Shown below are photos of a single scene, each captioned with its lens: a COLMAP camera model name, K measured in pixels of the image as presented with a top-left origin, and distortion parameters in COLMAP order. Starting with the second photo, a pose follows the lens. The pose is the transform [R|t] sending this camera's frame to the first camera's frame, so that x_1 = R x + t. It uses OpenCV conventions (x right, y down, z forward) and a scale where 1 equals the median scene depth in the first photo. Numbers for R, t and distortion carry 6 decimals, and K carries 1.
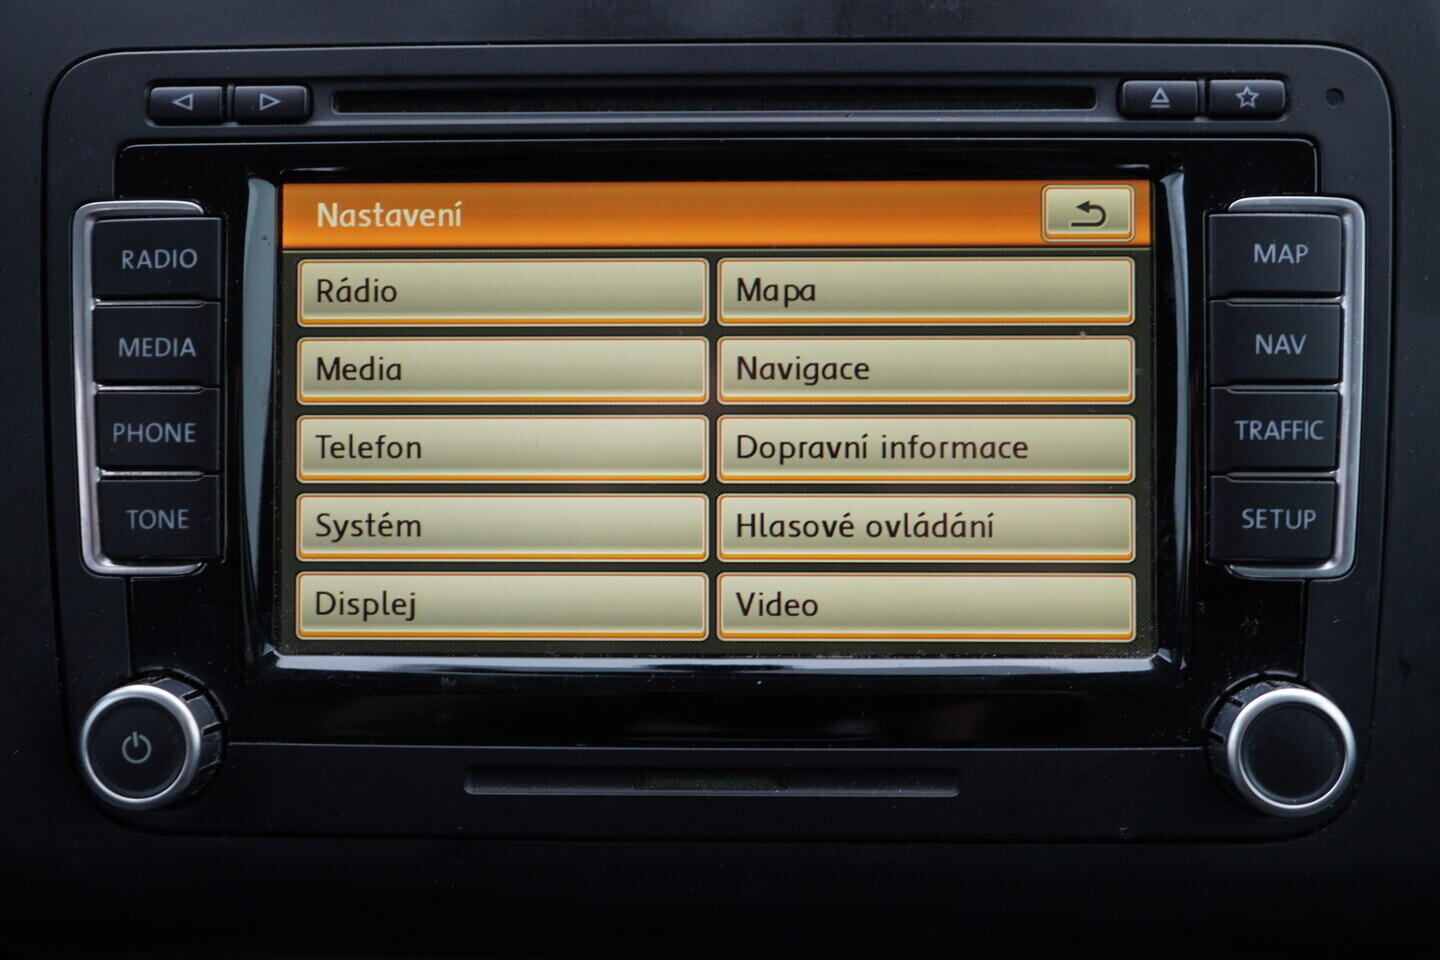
lens RADIAL K [[1541.7, 0, 720.0], [0, 1541.7, 480.0], [0, 0, 1]] dist [-0.002467, 0.011300]
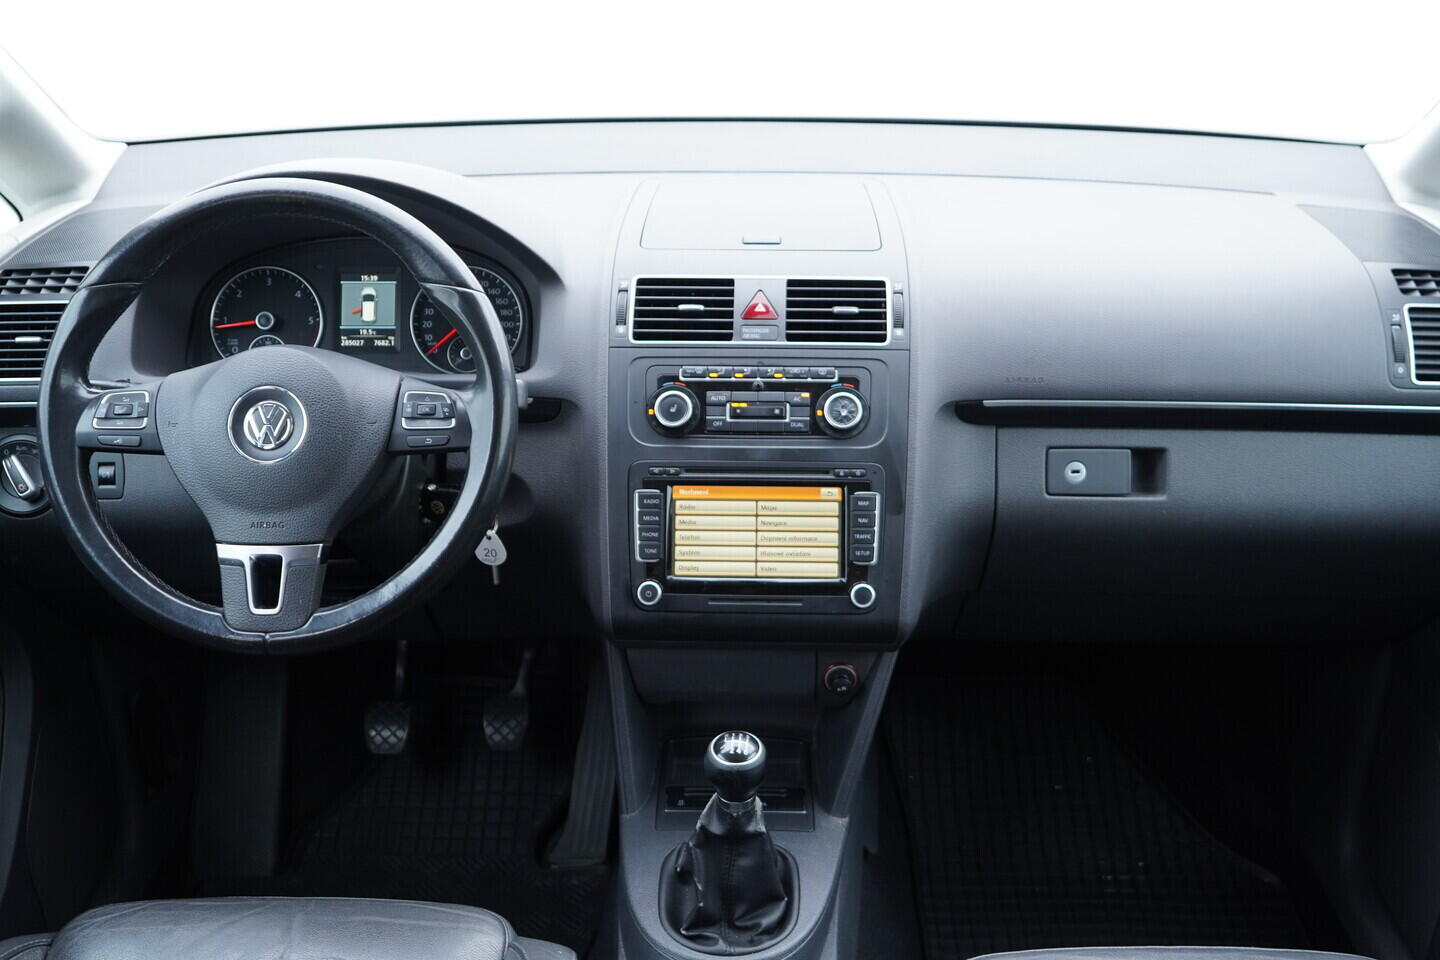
lens RADIAL K [[1506.5, 0, 720.0], [0, 1506.5, 480.0], [0, 0, 1]] dist [-0.002313, 0.004214]
pose [[0.999792, 0.010051, -0.017757, -0.039521], [-0.010484, 0.999645, -0.024513, -0.091791], [0.017505, 0.024695, 0.999542, -4.096555]]
